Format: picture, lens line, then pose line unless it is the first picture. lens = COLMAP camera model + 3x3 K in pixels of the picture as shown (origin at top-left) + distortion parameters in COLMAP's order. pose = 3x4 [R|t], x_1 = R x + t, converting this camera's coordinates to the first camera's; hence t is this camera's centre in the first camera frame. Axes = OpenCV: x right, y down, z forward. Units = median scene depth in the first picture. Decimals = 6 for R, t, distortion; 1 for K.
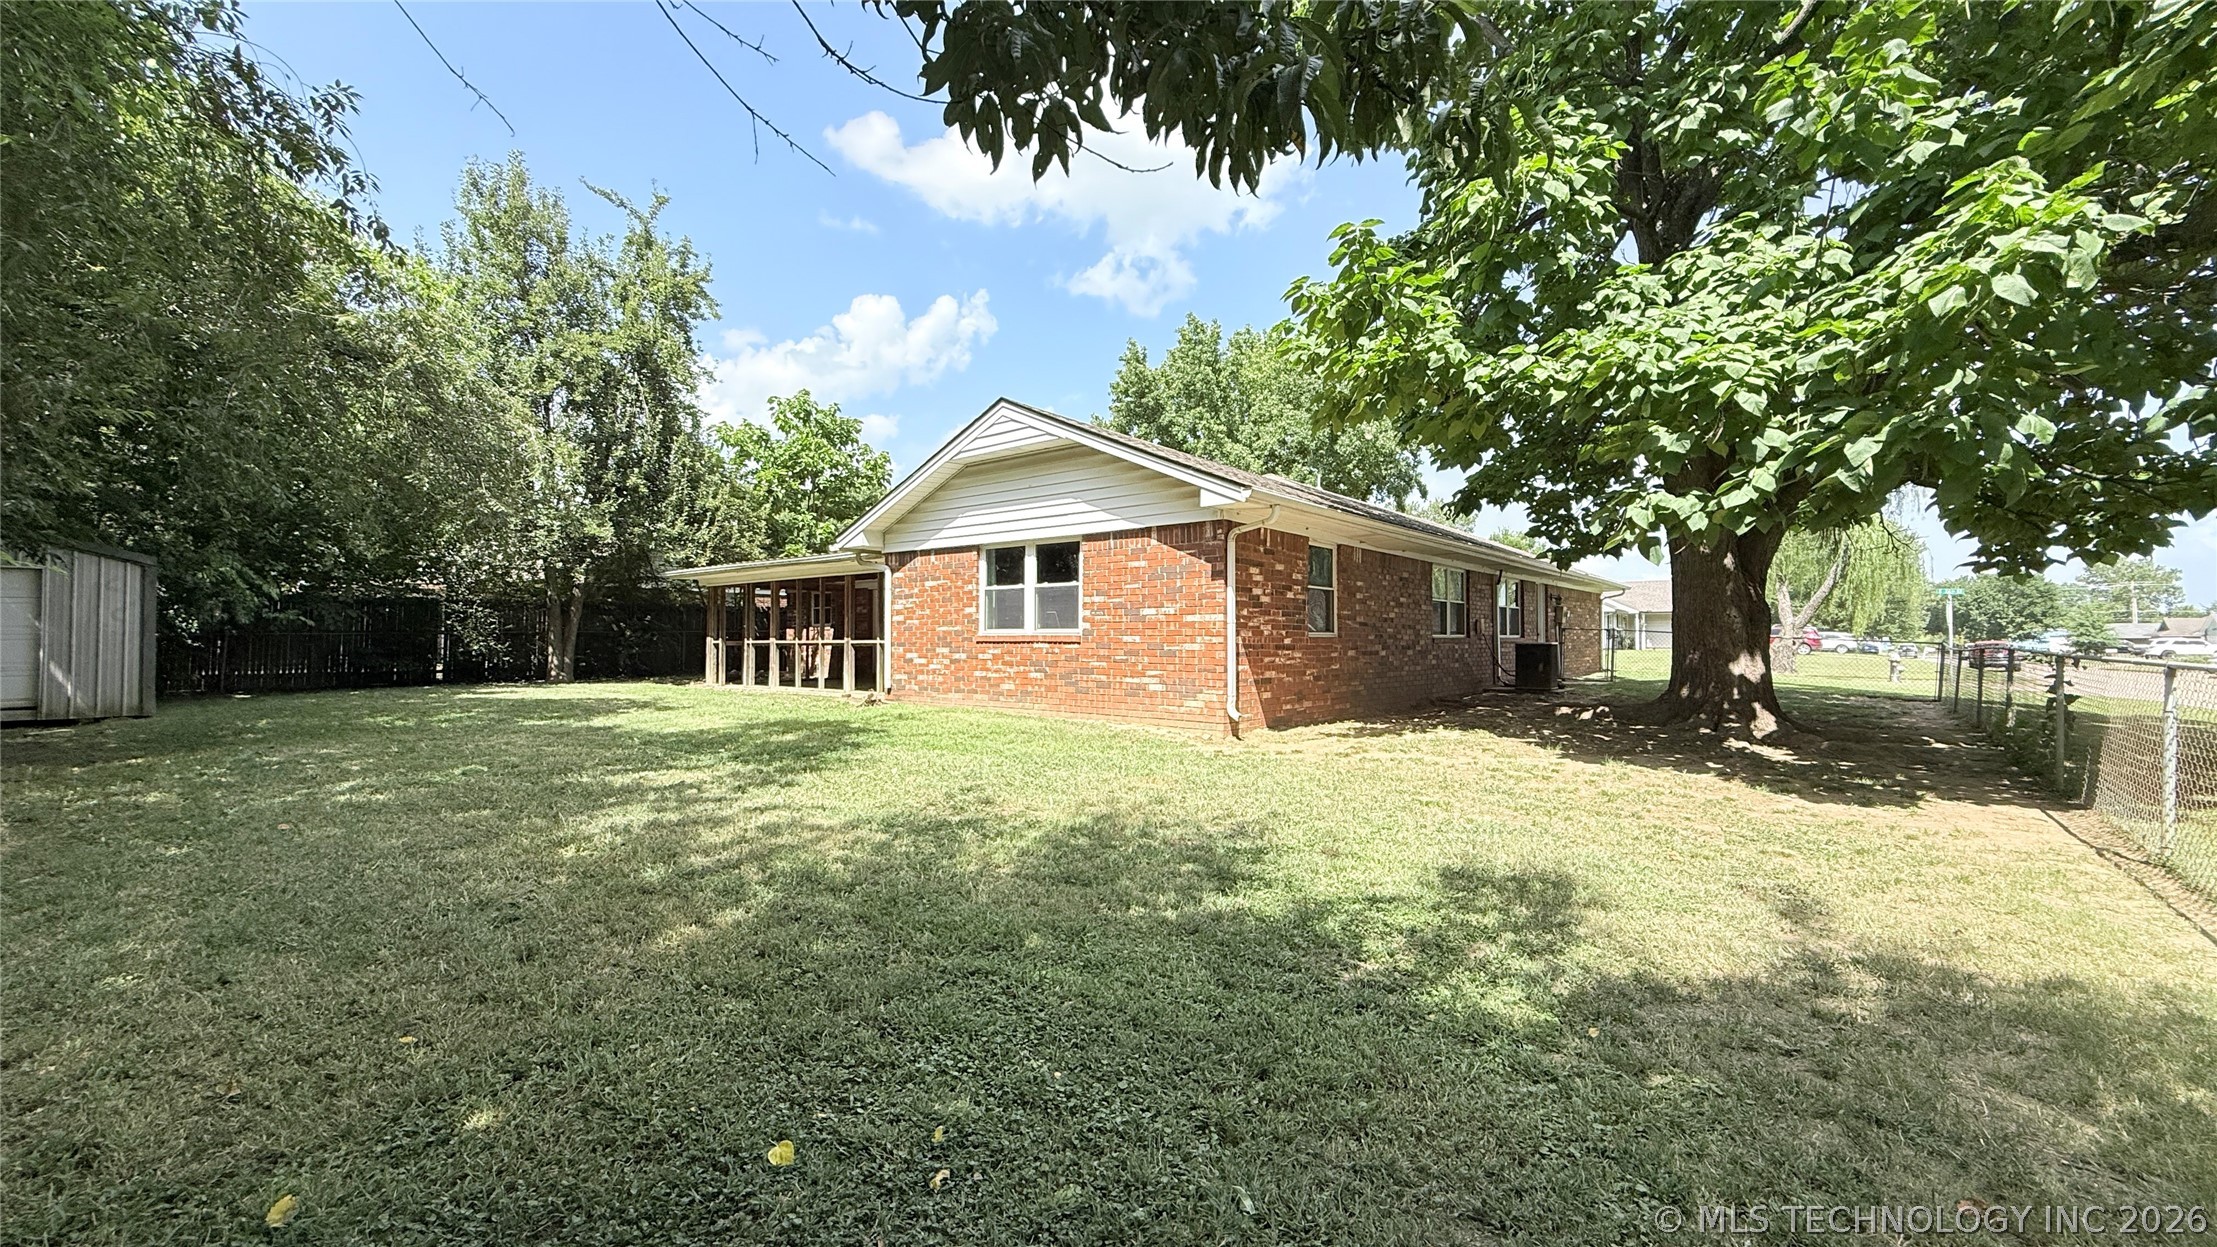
lens RADIAL K [[882.8, 0, 1101.4], [0, 882.8, 623.0], [0, 0, 1]] dist [-0.000259, 0.000211]
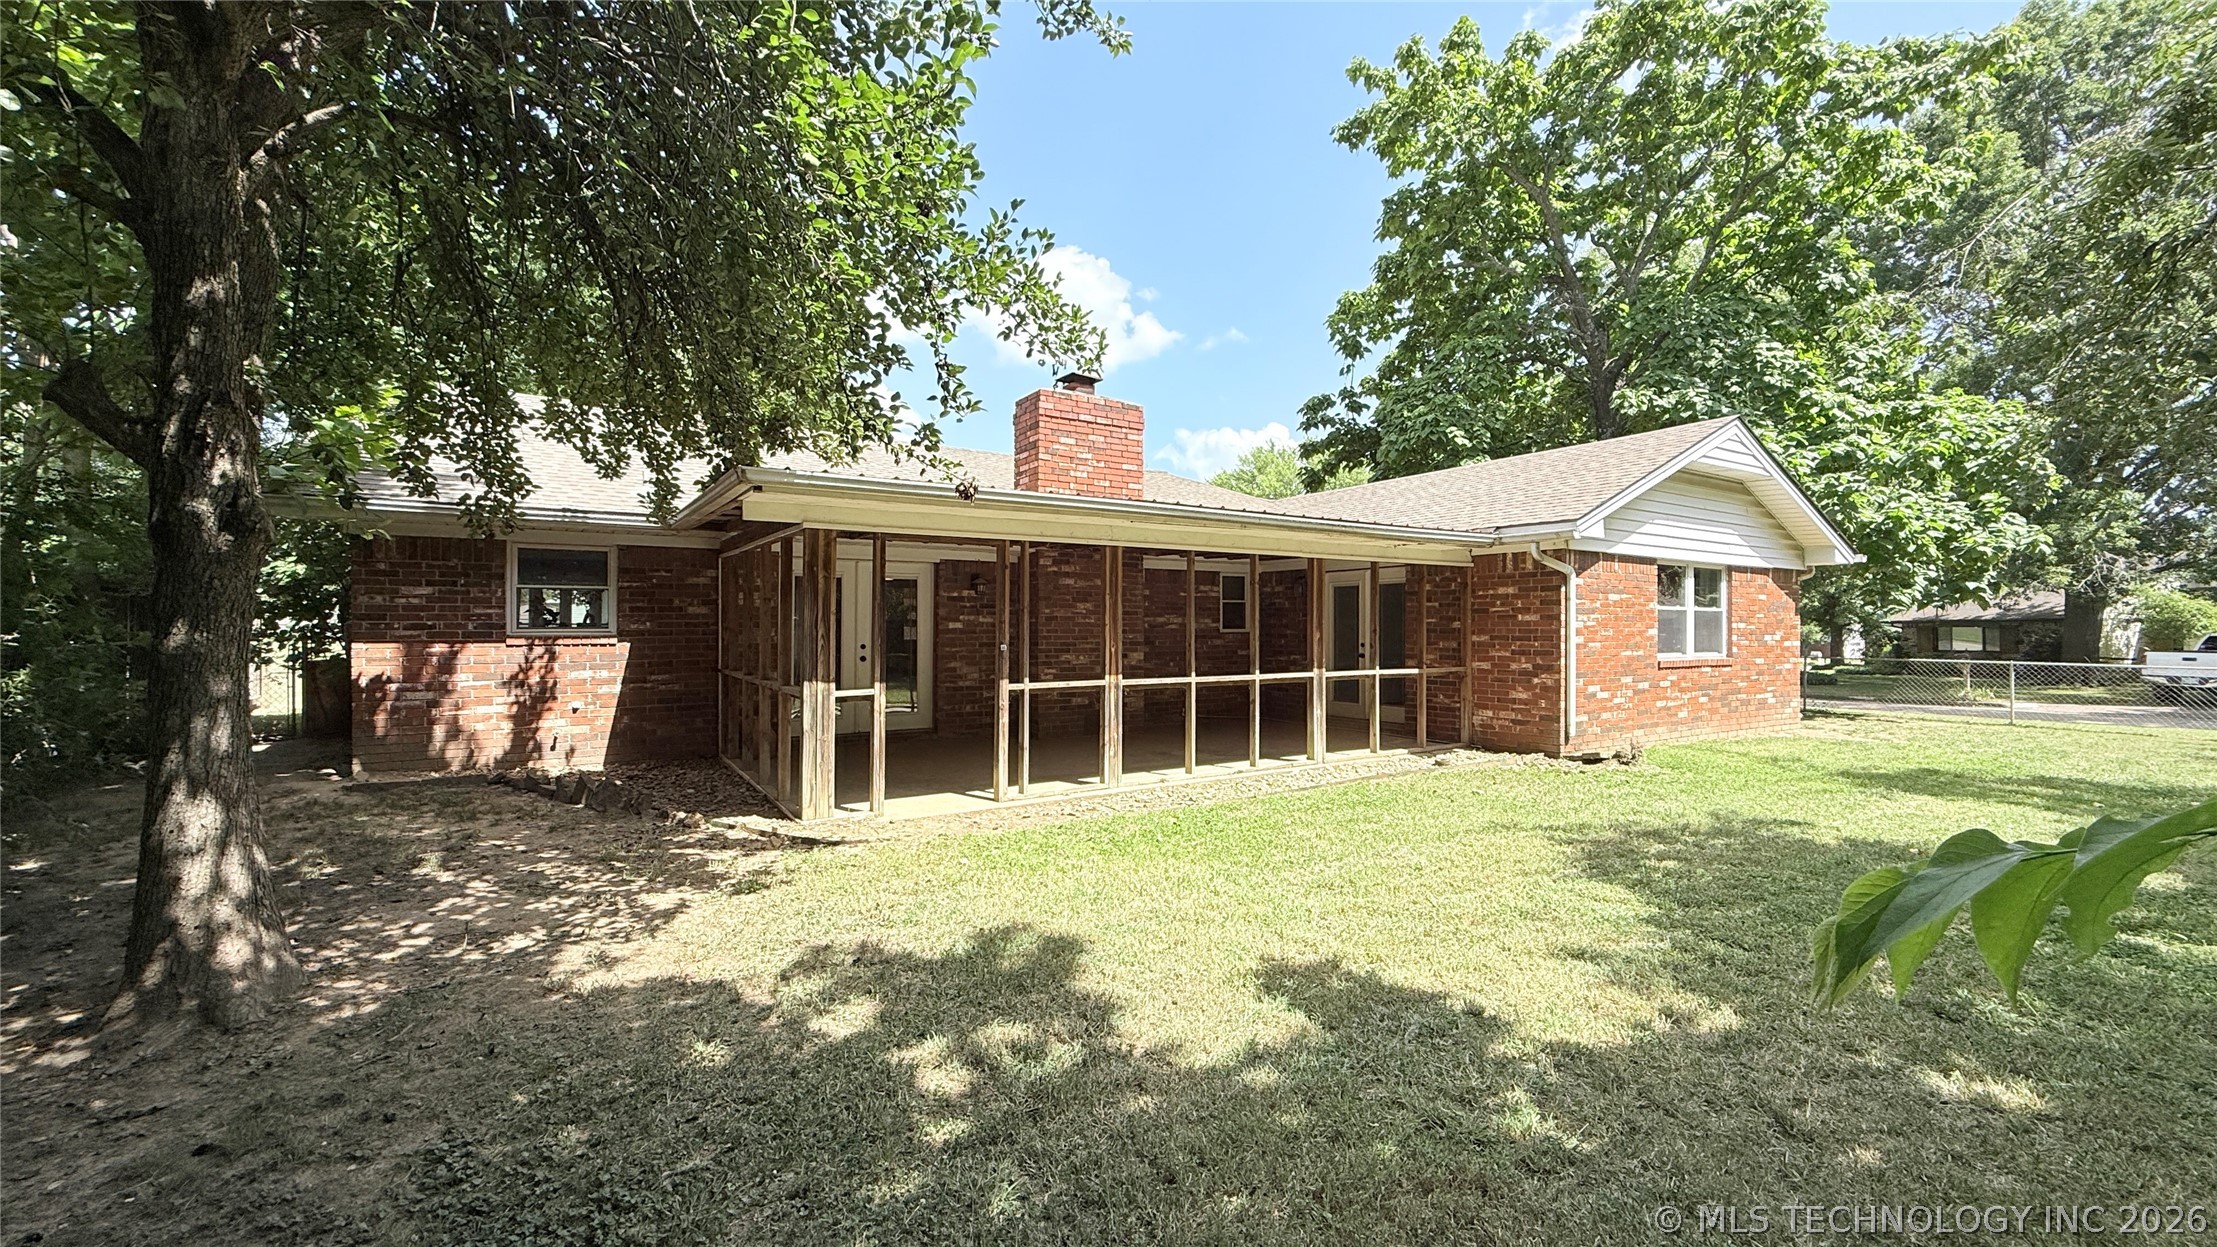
lens RADIAL K [[882.3, 0, 1108.5], [0, 882.3, 623.5], [0, 0, 1]] dist [0.001391, 0.000170]
pose [[0.304243, 0.009790, 0.952544, -1.214127], [-0.016028, 0.999858, -0.005157, -0.010444], [-0.952459, -0.013698, 0.304357, 1.324097]]
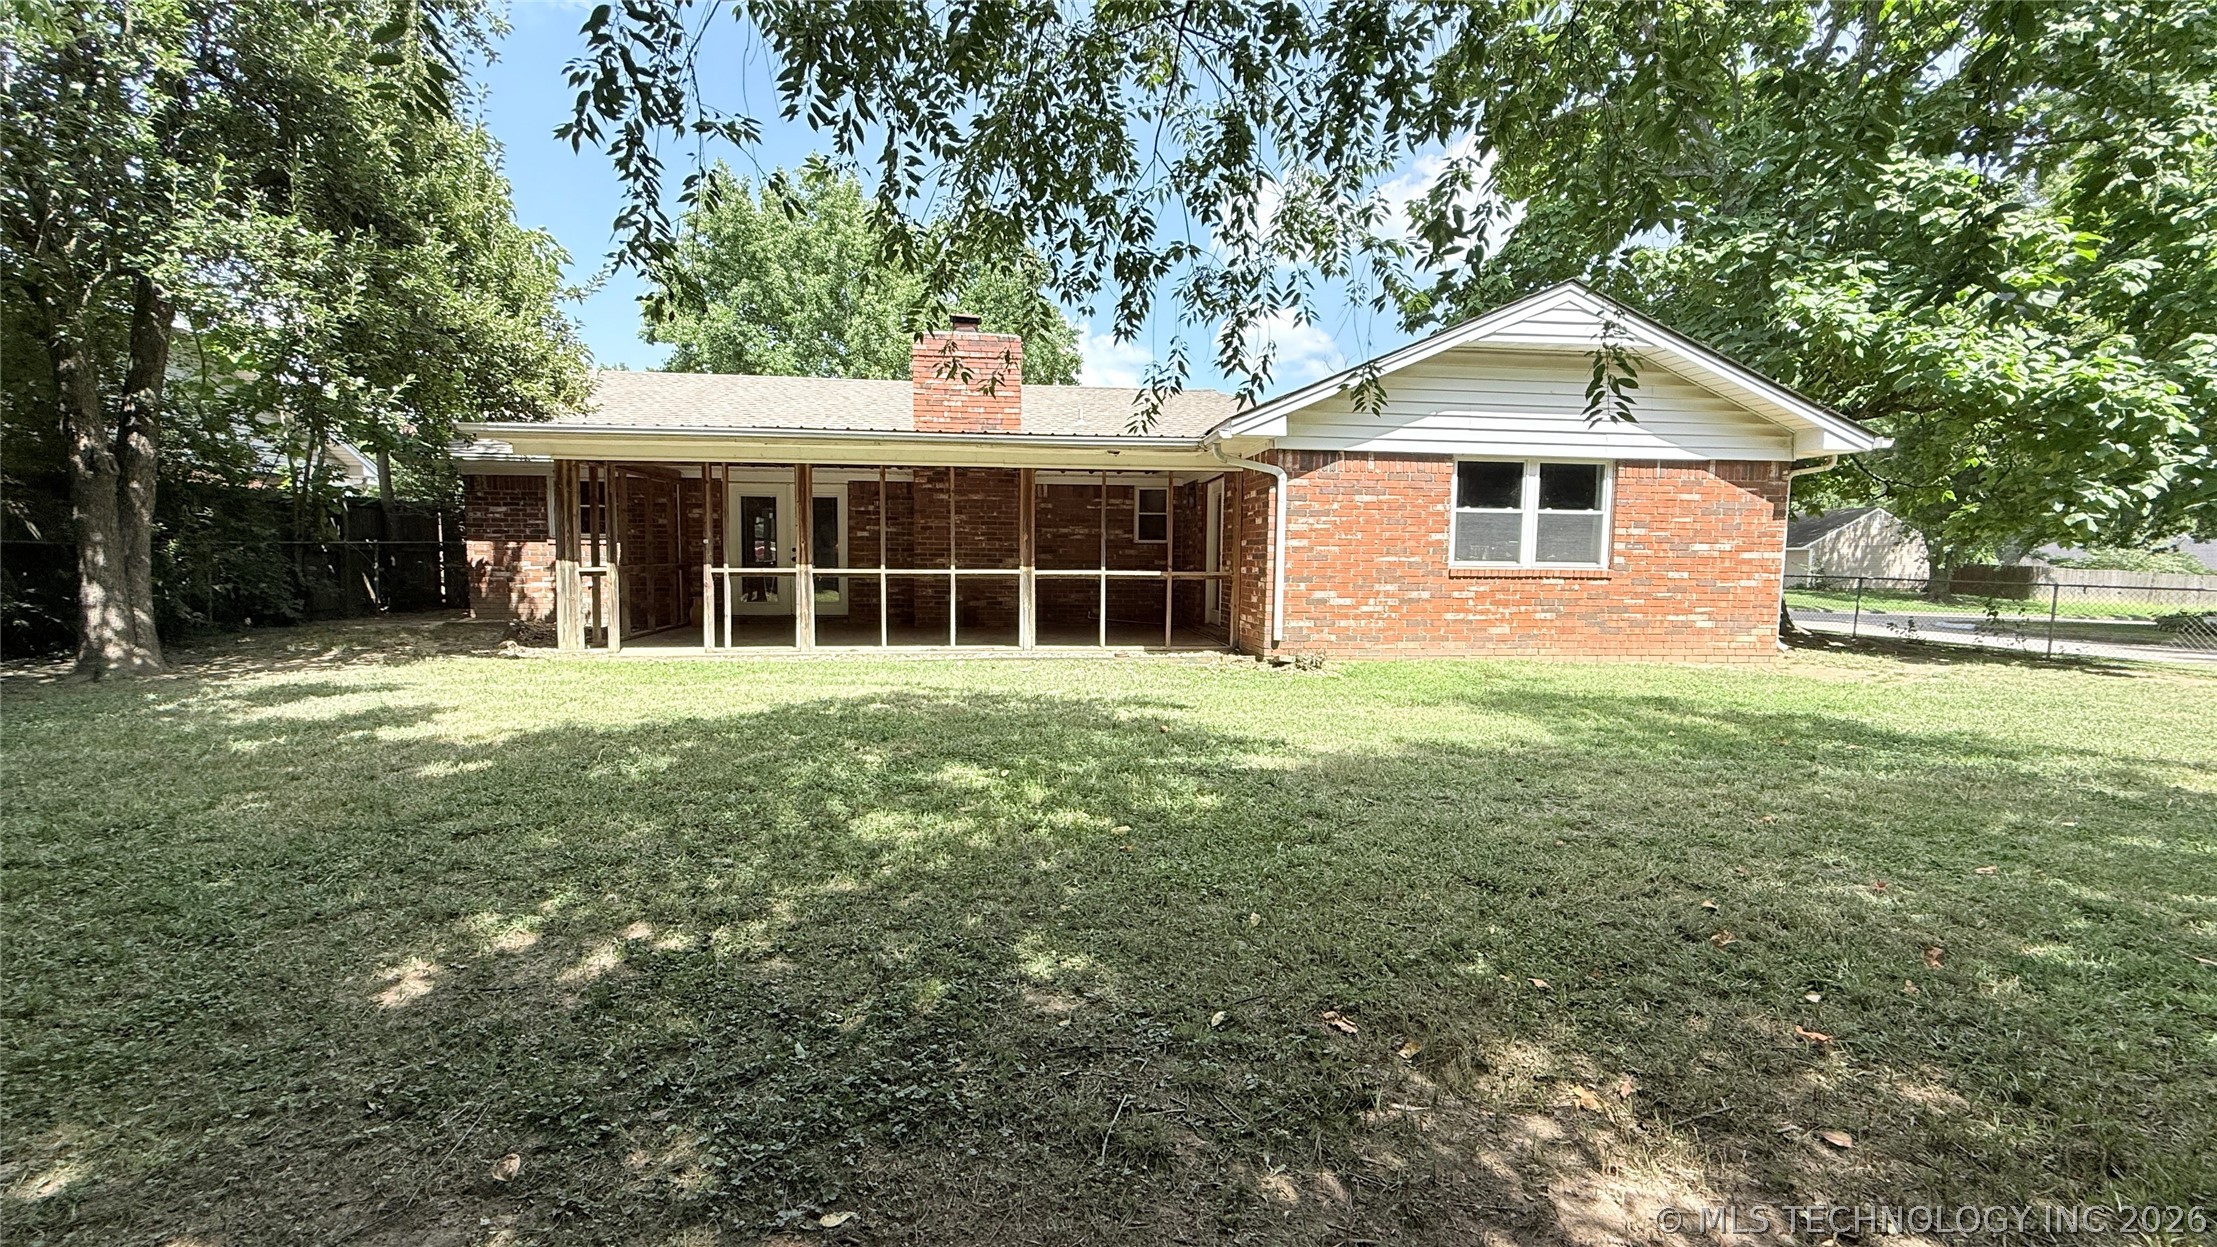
lens RADIAL K [[882.8, 0, 1101.4], [0, 882.8, 623.0], [0, 0, 1]] dist [-0.000259, 0.000211]
pose [[0.697425, -0.042208, 0.715413, -0.989543], [-0.022623, 0.996470, 0.080845, 0.005906], [-0.716300, -0.072569, 0.694008, 0.702706]]
